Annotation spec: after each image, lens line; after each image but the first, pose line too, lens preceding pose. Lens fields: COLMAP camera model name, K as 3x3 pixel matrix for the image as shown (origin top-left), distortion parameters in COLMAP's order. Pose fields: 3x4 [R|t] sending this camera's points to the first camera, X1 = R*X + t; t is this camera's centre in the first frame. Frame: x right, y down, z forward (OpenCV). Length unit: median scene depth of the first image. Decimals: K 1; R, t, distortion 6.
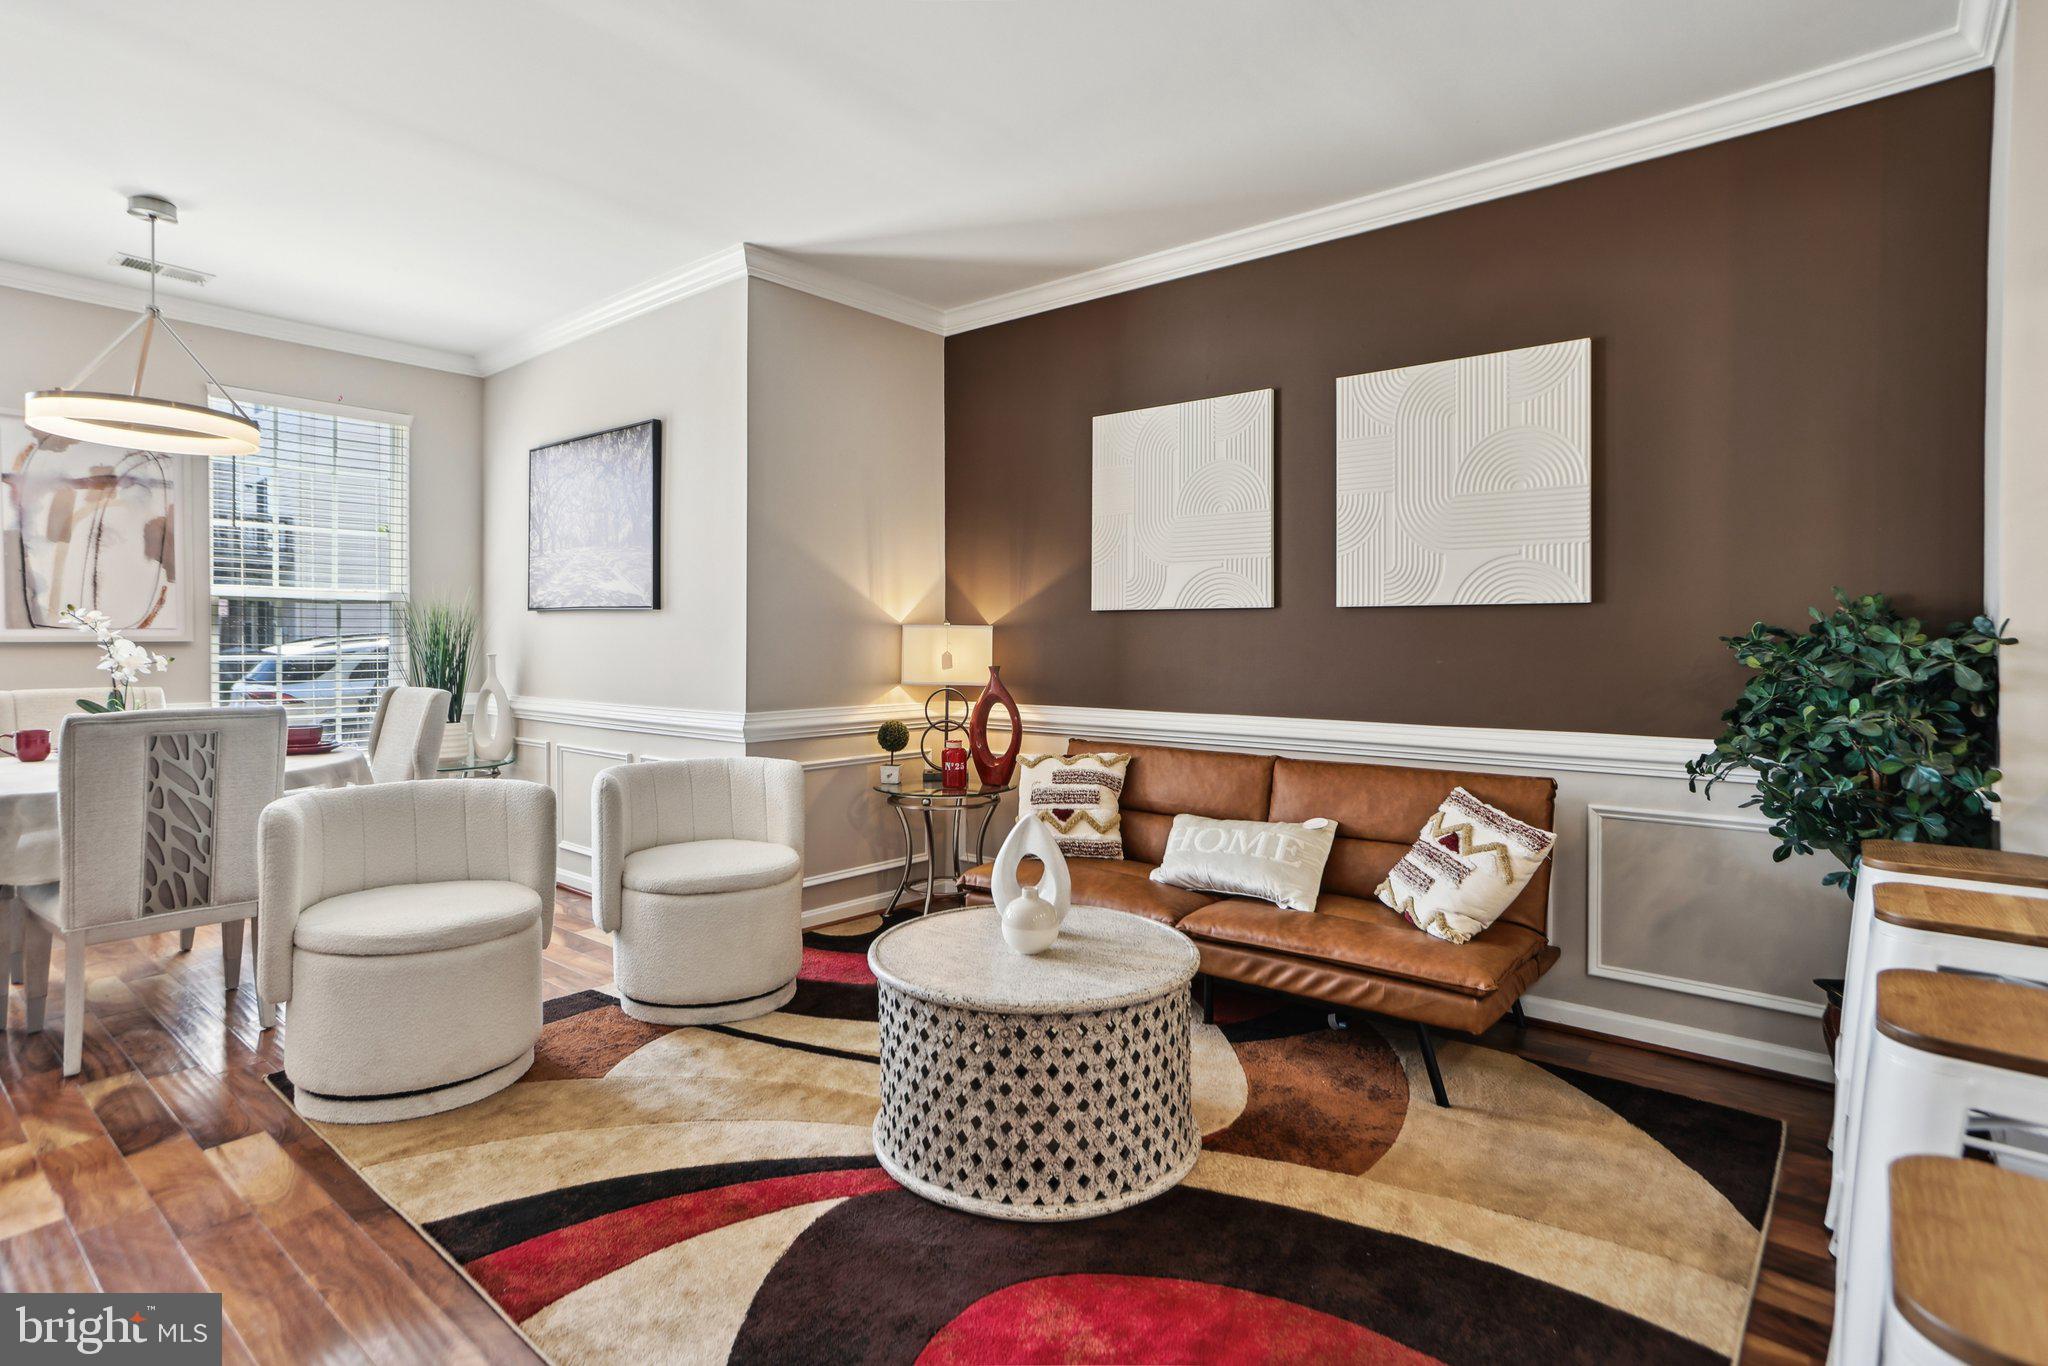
lens RADIAL K [[1058.8, 0, 1018.5], [0, 1058.8, 647.1], [0, 0, 1]] dist [-0.020518, 0.000277]
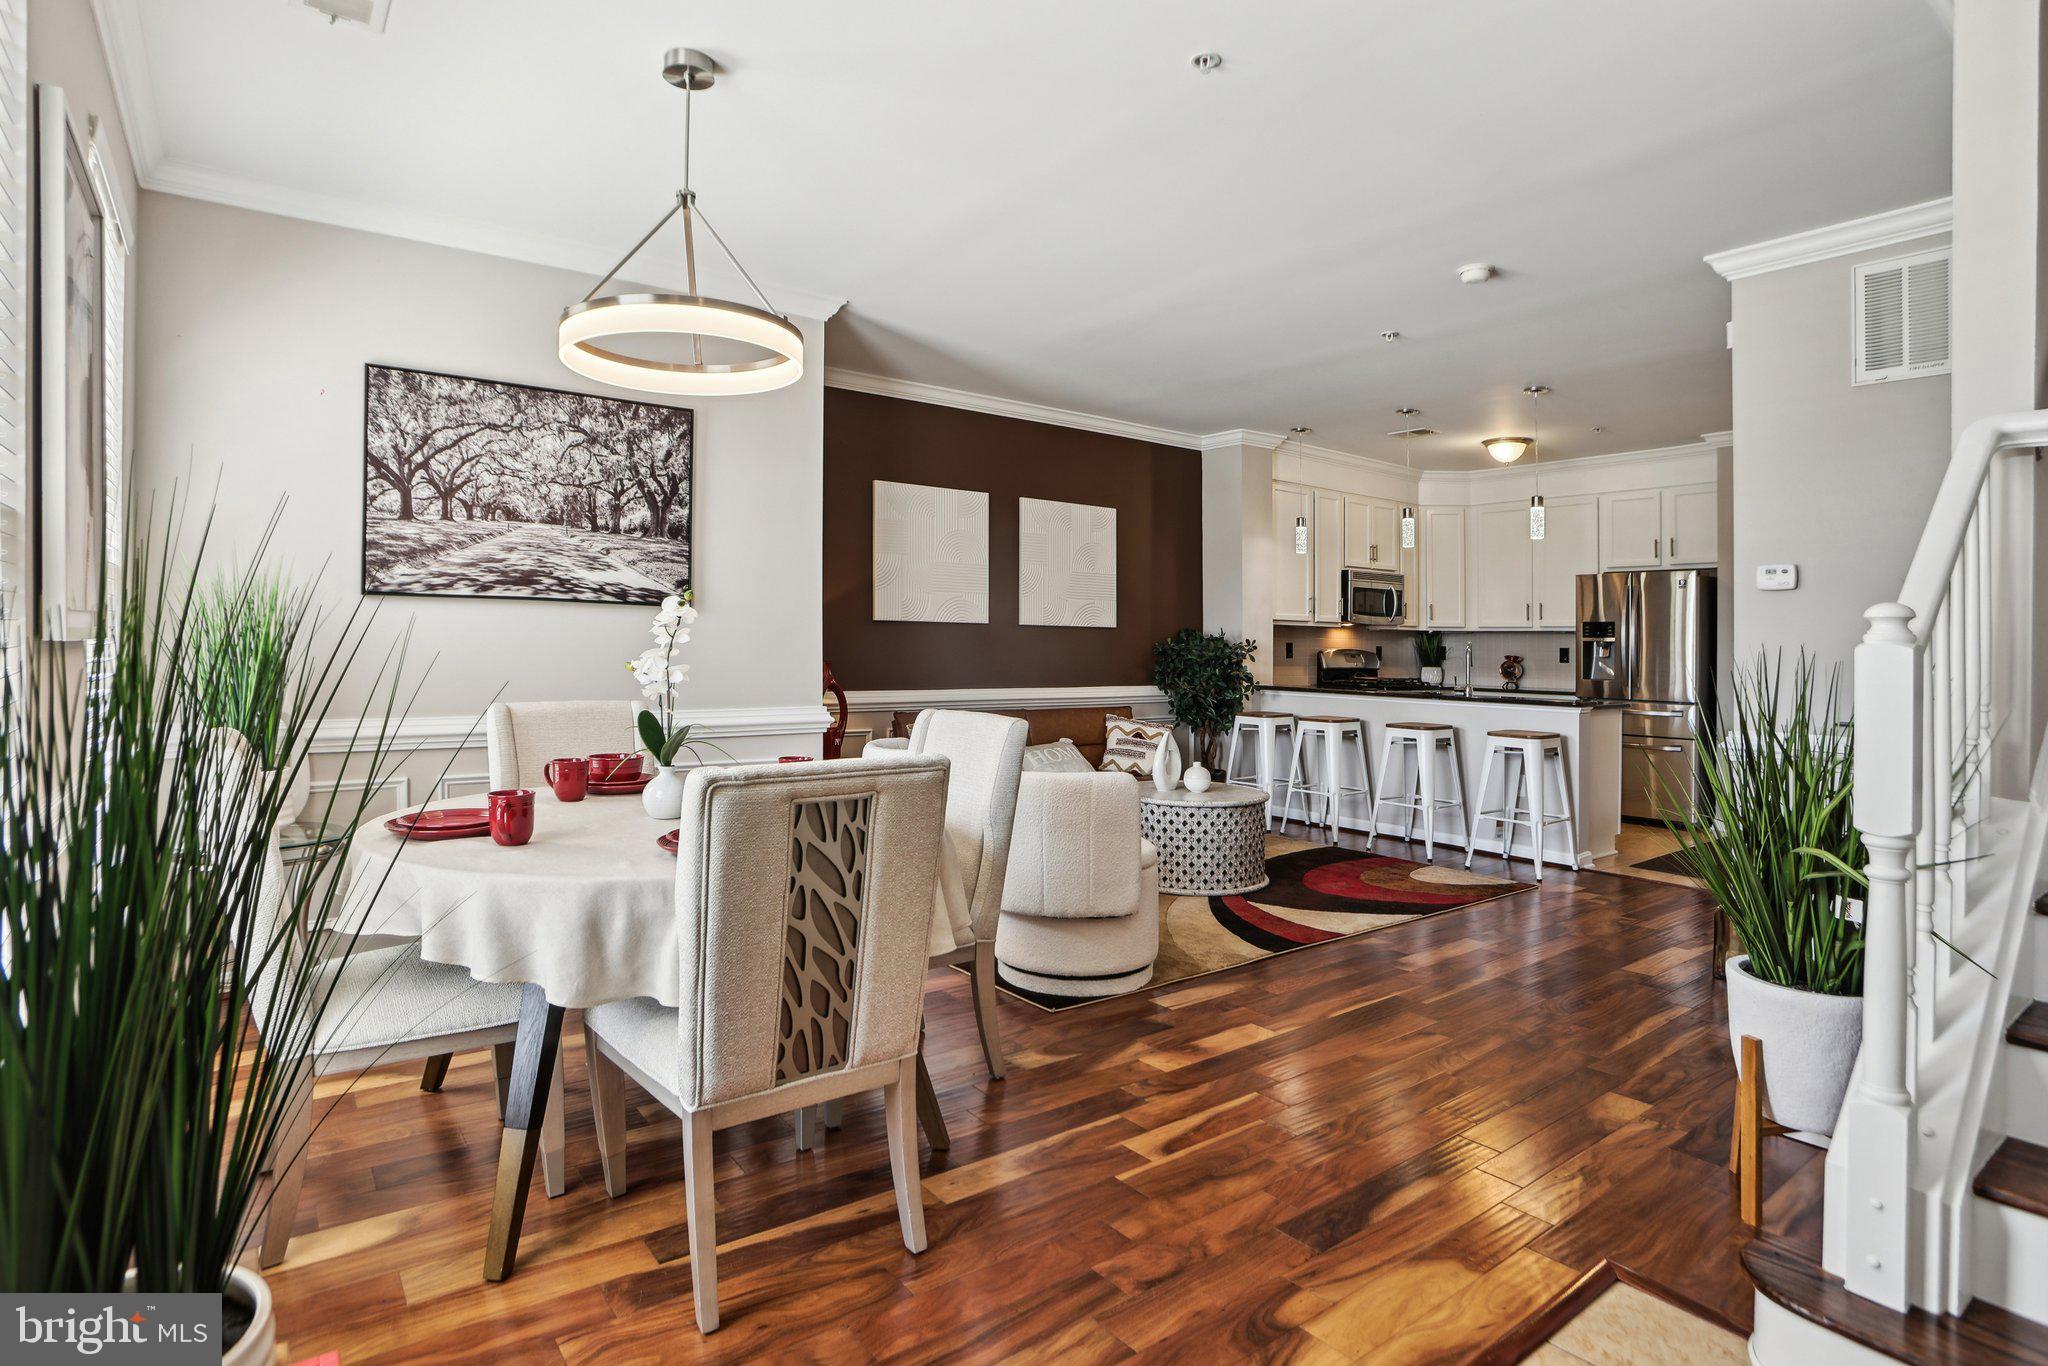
lens RADIAL K [[1063.4, 0, 1022.8], [0, 1063.4, 626.6], [0, 0, 1]] dist [-0.087719, 0.046609]
pose [[0.212869, 0.016770, 0.976937, -1.397986], [-0.005859, 0.999857, -0.015887, -0.006405], [-0.977063, -0.002342, 0.212937, 0.587481]]
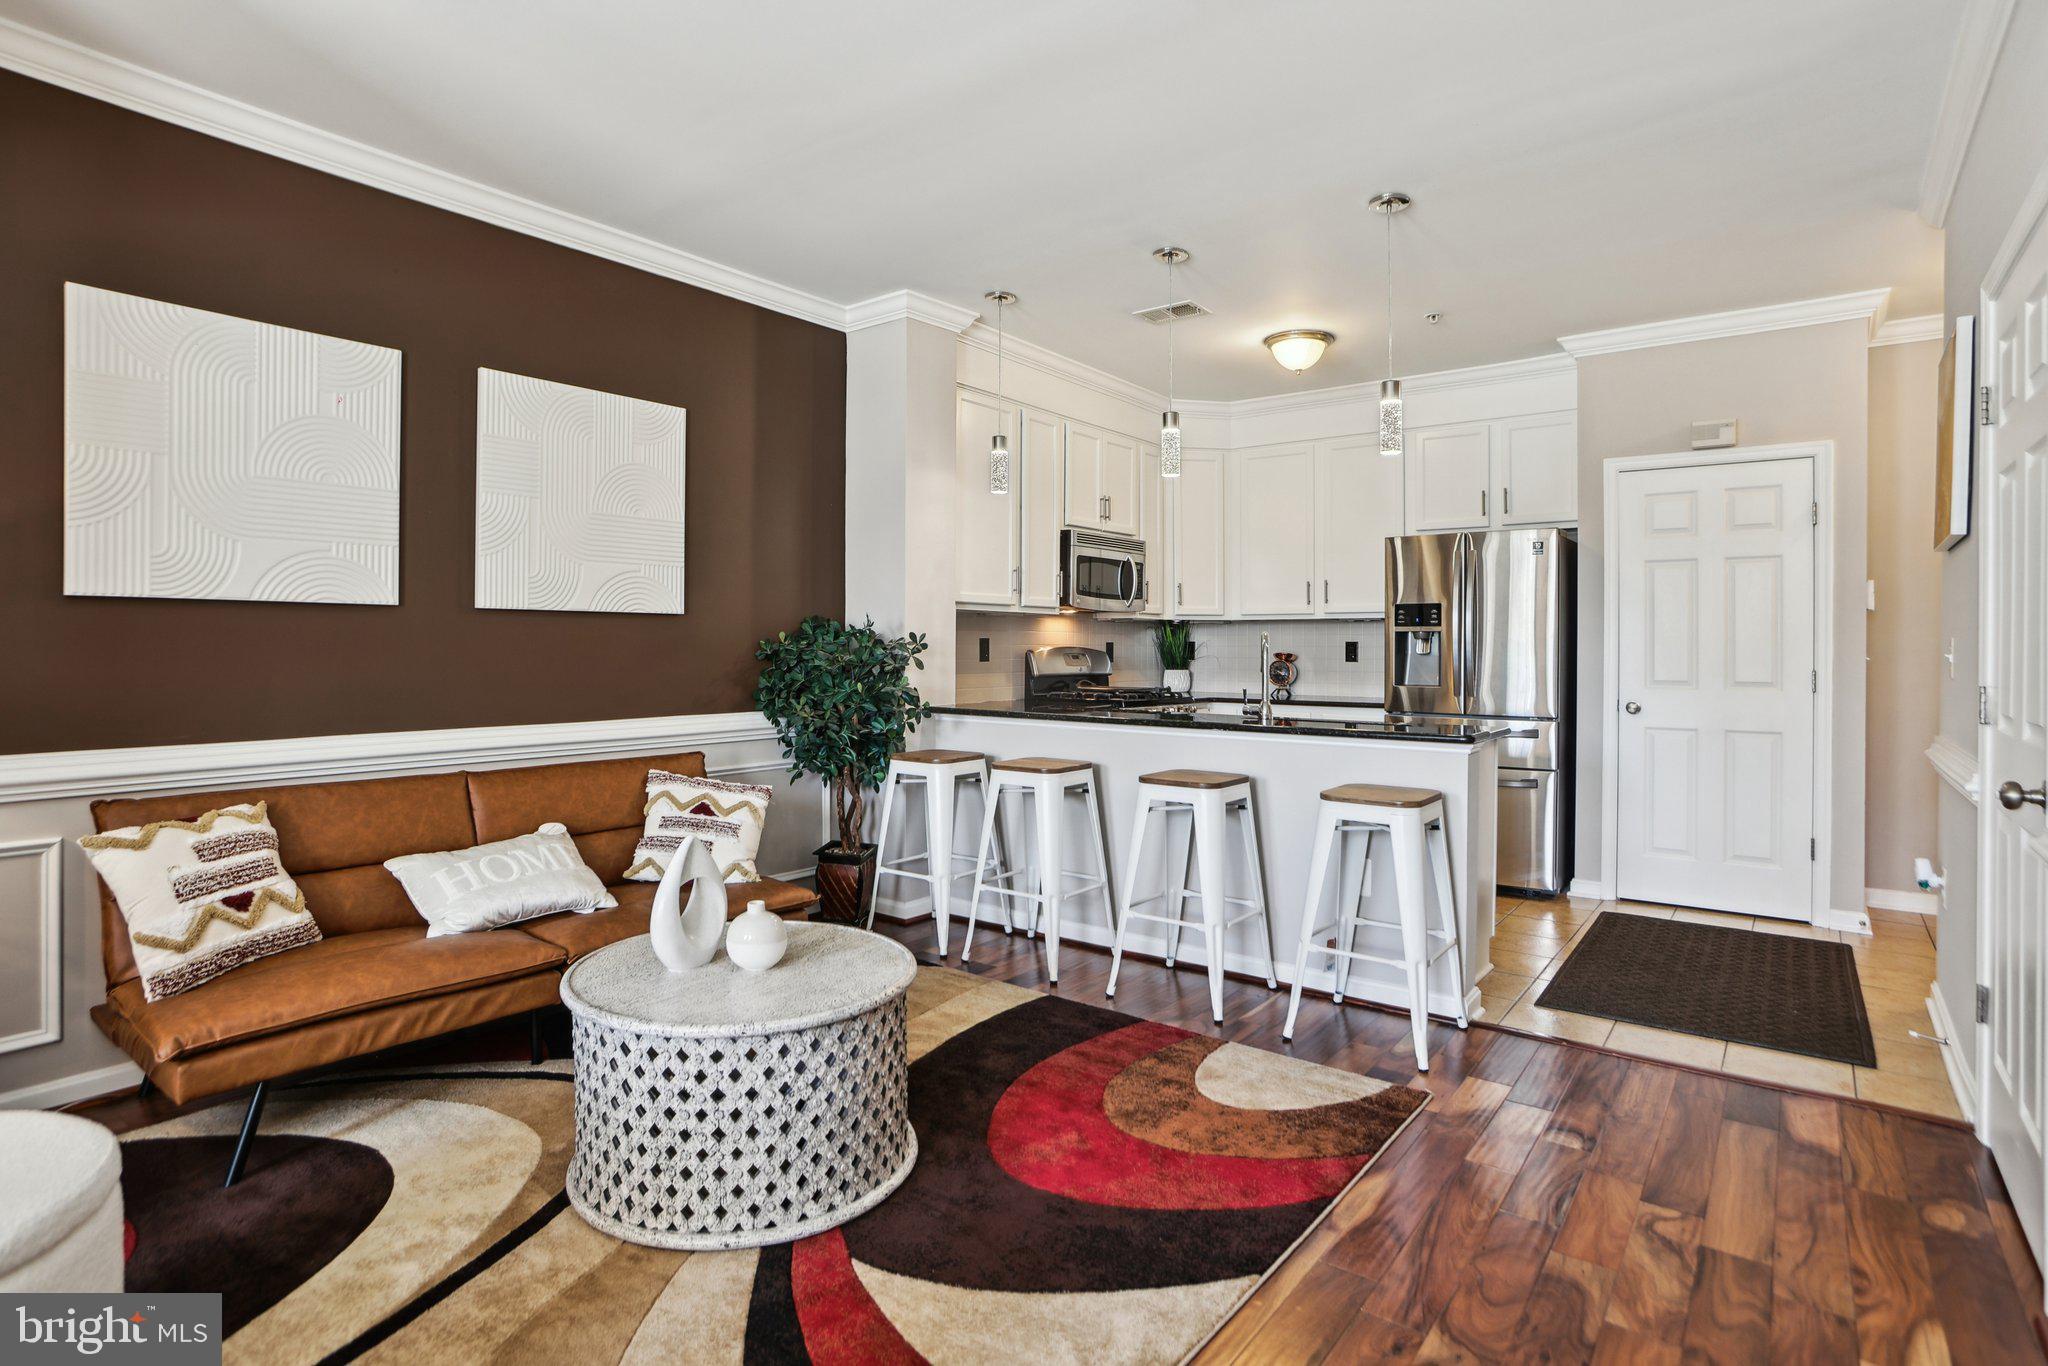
lens RADIAL K [[1058.8, 0, 1018.5], [0, 1058.8, 647.1], [0, 0, 1]] dist [-0.020518, 0.000277]
pose [[-0.042524, -0.005360, 0.999081, -0.637674], [0.002160, 0.999983, 0.005457, -0.006398], [-0.999093, 0.002390, -0.042511, 0.532021]]
